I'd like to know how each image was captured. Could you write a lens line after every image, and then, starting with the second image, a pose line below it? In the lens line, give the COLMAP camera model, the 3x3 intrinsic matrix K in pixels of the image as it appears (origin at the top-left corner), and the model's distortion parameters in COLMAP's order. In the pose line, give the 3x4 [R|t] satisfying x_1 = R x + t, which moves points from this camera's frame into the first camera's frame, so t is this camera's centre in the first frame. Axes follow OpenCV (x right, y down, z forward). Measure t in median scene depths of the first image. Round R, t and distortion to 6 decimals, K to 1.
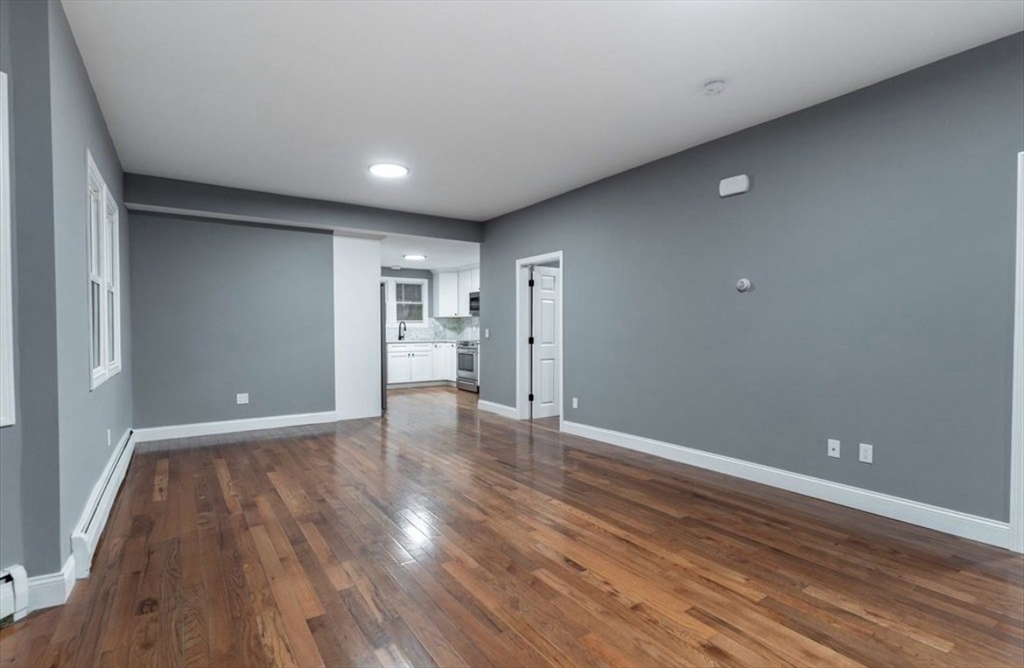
lens RADIAL K [[495.3, 0, 505.0], [0, 495.3, 331.2], [0, 0, 1]] dist [-0.000791, 0.000175]
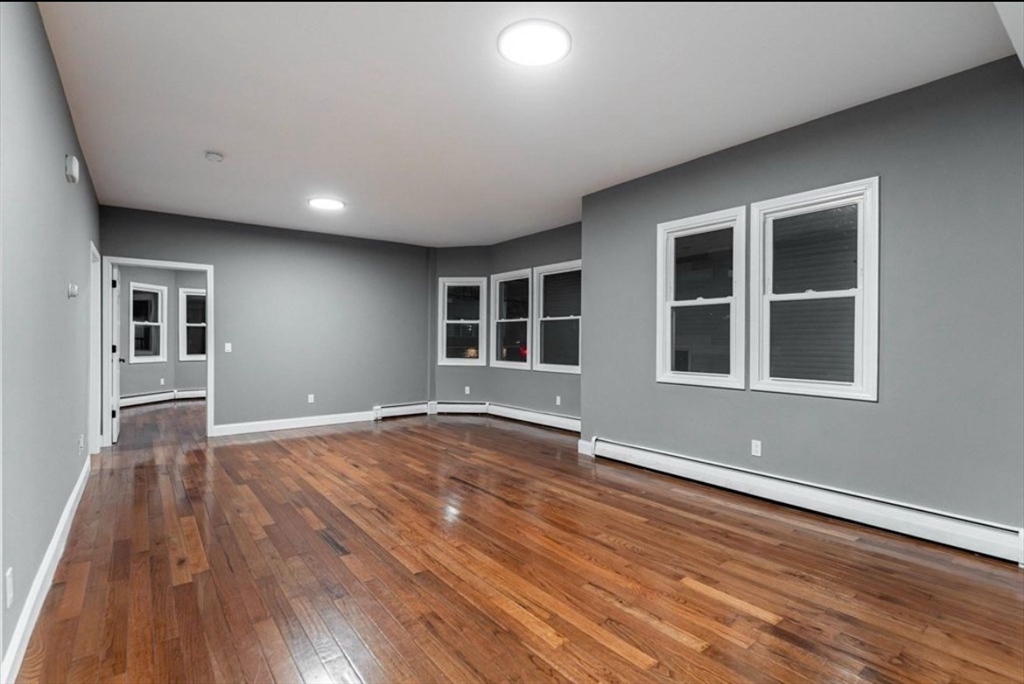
lens RADIAL K [[493.2, 0, 516.8], [0, 493.2, 344.4], [0, 0, 1]] dist [-0.000852, 0.000201]
pose [[-0.997290, 0.000863, -0.073559, -0.092992], [-0.000186, 0.999898, 0.014249, -0.006178], [0.073564, 0.014224, -0.997189, 0.798085]]
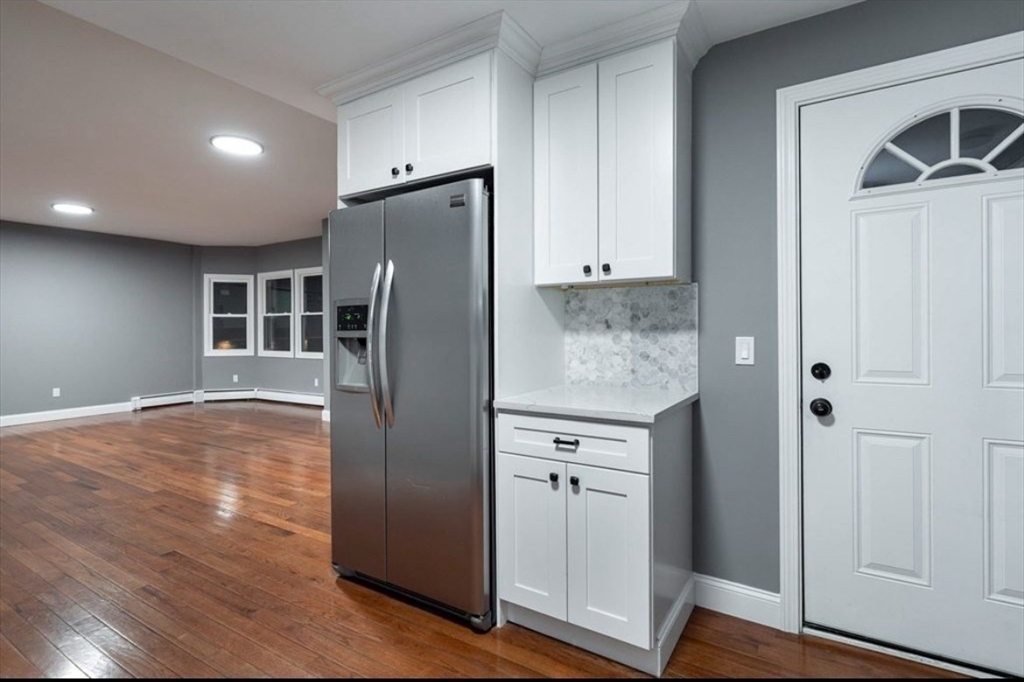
lens RADIAL K [[493.2, 0, 508.2], [0, 493.2, 336.9], [0, 0, 1]] dist [-0.000852, 0.000201]
pose [[-0.908849, 0.015438, -0.416840, -0.152774], [0.006986, 0.999738, 0.021796, -0.009609], [0.417068, 0.016897, -0.908718, 1.004588]]
